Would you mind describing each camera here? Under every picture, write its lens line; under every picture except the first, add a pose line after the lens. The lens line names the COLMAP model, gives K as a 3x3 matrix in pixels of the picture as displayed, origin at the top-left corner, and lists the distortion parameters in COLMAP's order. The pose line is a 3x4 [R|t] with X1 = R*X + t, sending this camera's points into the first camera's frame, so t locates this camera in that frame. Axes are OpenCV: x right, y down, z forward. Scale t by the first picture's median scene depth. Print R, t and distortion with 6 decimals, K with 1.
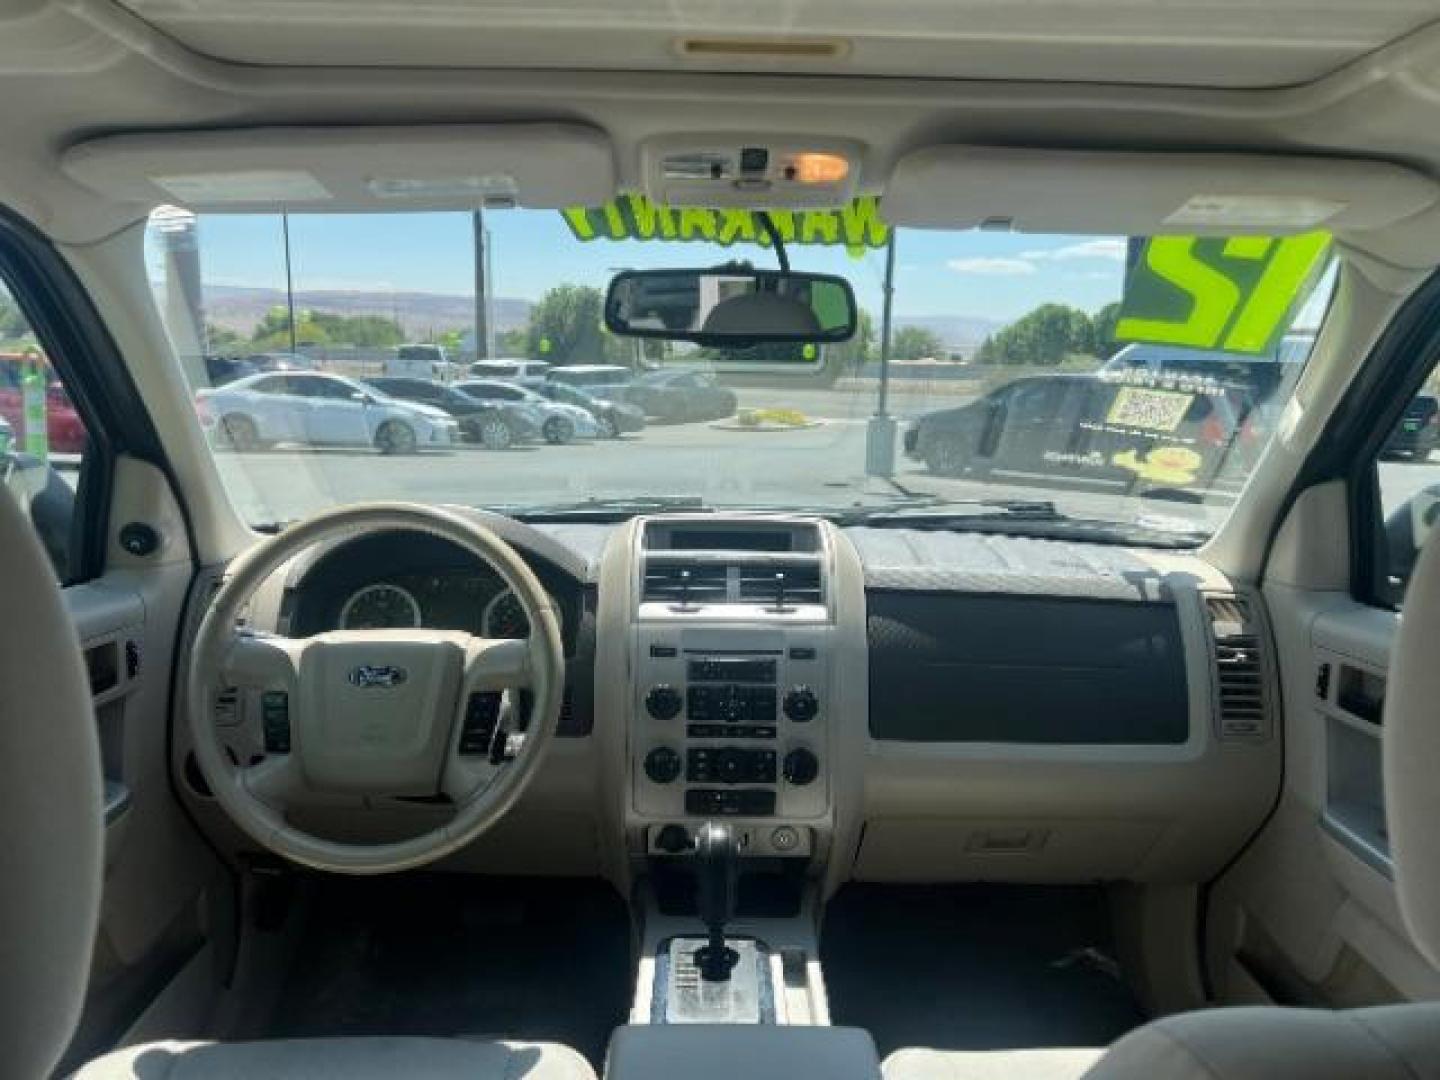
lens RADIAL K [[1076.5, 0, 714.6], [0, 1076.5, 545.2], [0, 0, 1]] dist [0.047153, -0.050738]
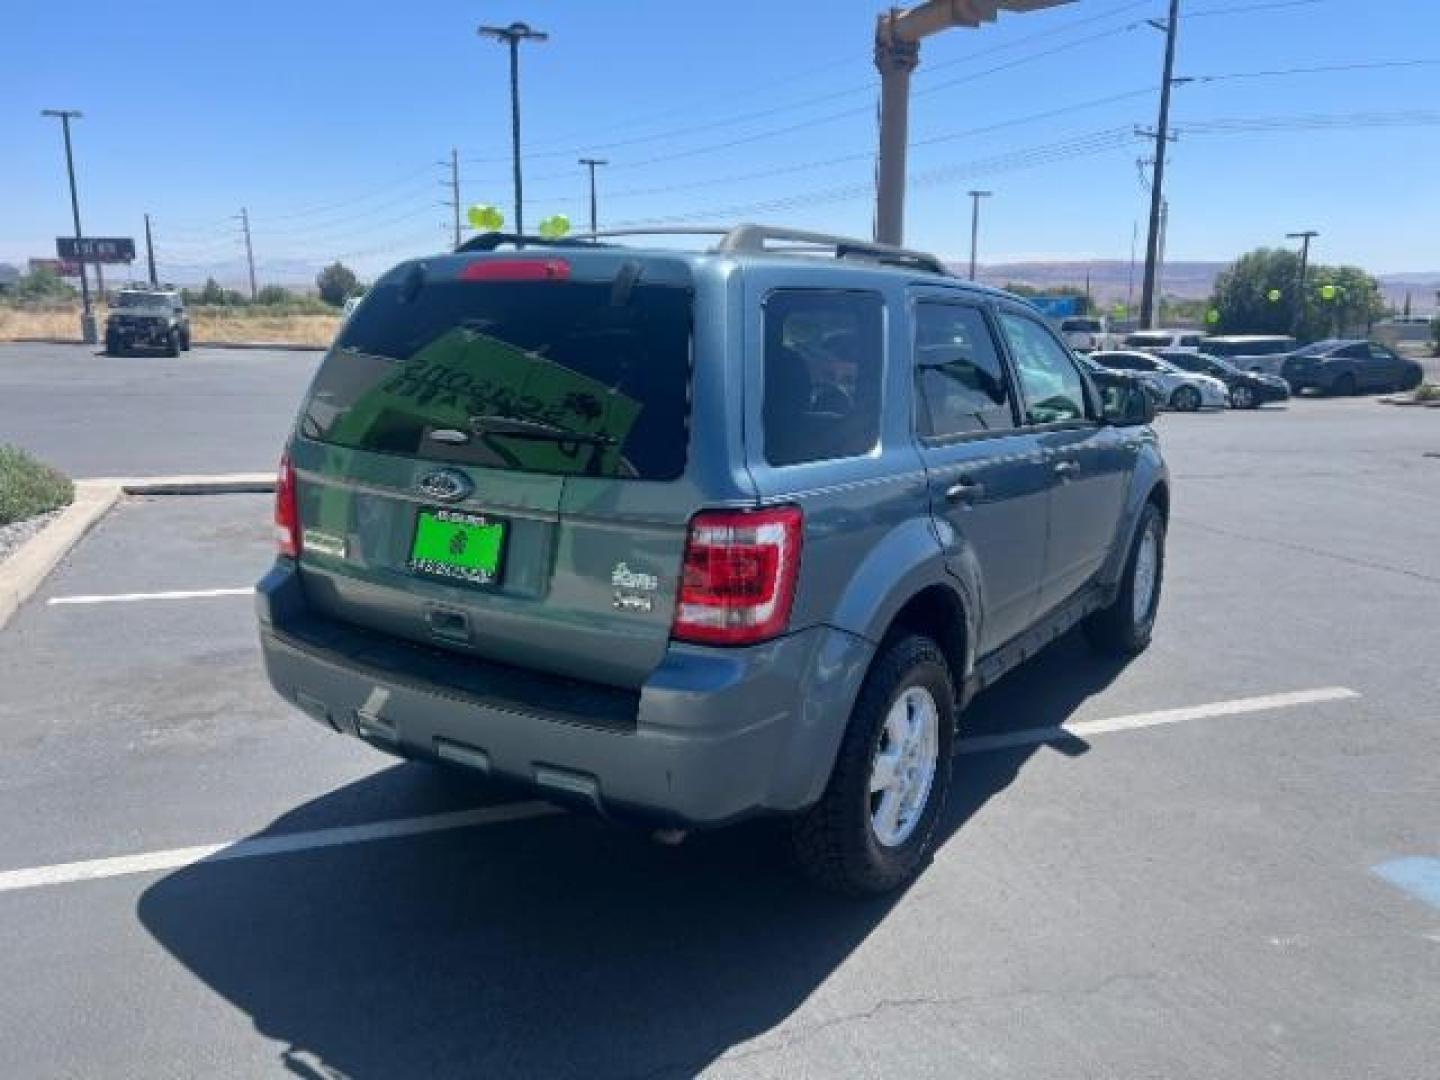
lens RADIAL K [[1076.5, 0, 716.0], [0, 1076.5, 551.8], [0, 0, 1]] dist [0.047153, -0.050738]
pose [[0.820632, 0.108751, -0.561014, 0.068044], [-0.090785, 0.994067, 0.059900, 0.015412], [0.564200, 0.001776, 0.825636, -0.100445]]
